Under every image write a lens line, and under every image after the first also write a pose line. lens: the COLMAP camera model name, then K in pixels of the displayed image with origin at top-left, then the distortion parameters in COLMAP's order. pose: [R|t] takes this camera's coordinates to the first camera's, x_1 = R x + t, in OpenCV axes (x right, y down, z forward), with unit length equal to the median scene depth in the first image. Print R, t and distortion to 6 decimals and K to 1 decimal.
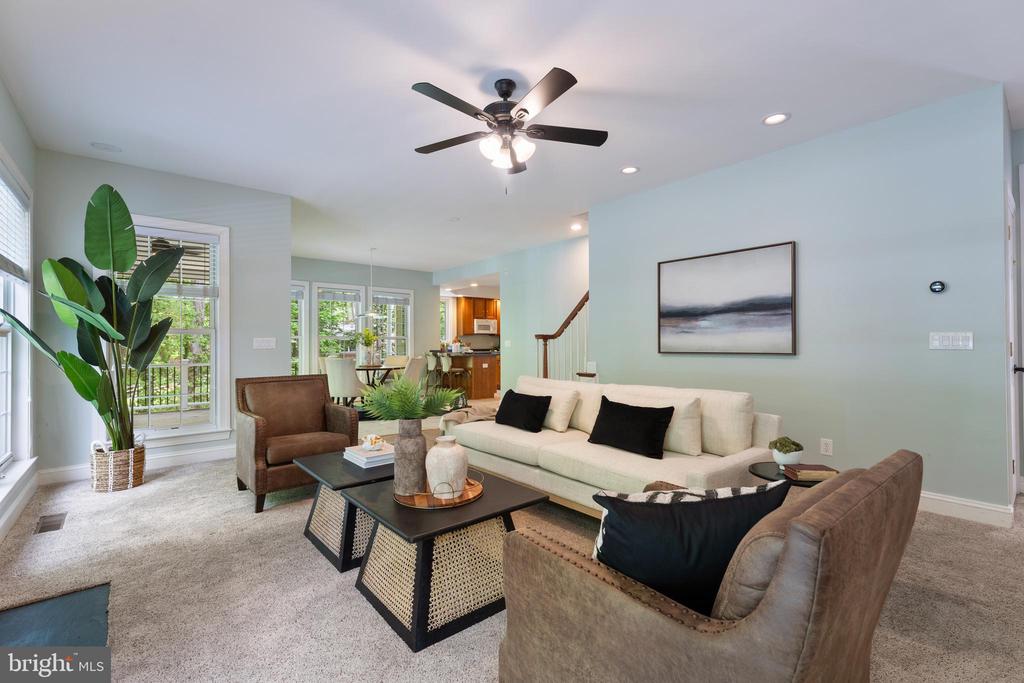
lens RADIAL K [[458.6, 0, 512.0], [0, 458.6, 341.5], [0, 0, 1]] dist [-0.000996, -0.000060]
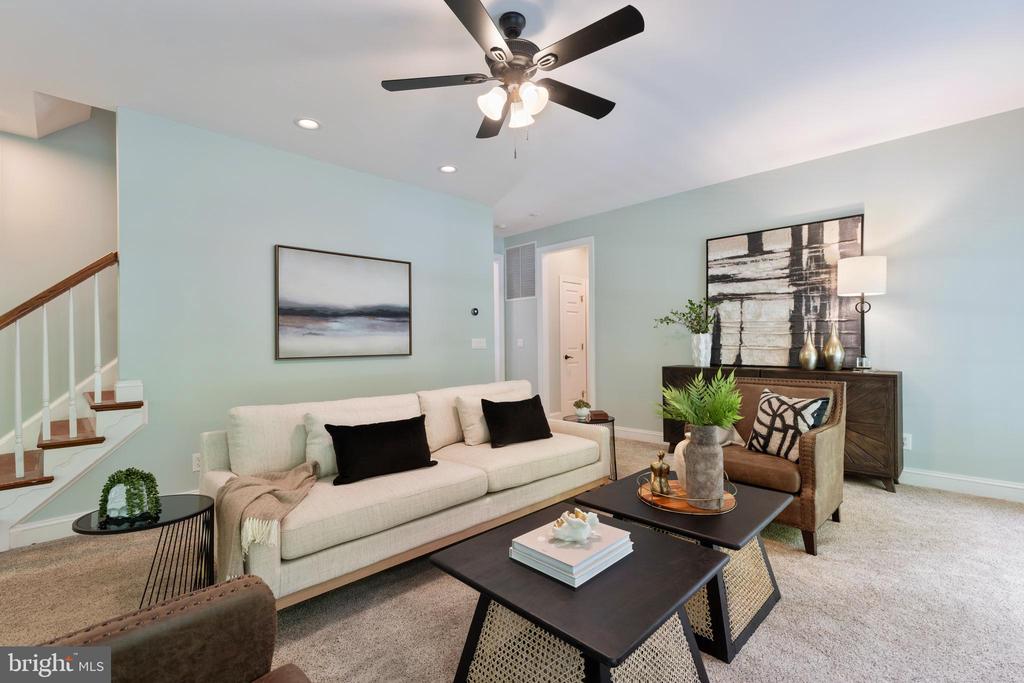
lens RADIAL K [[458.6, 0, 512.0], [0, 458.6, 341.5], [0, 0, 1]] dist [-0.000996, -0.000060]
pose [[-0.077610, 0.010115, 0.996932, -0.578317], [0.009369, 0.999912, -0.009416, 0.006006], [-0.996940, 0.008609, -0.077698, 0.765733]]
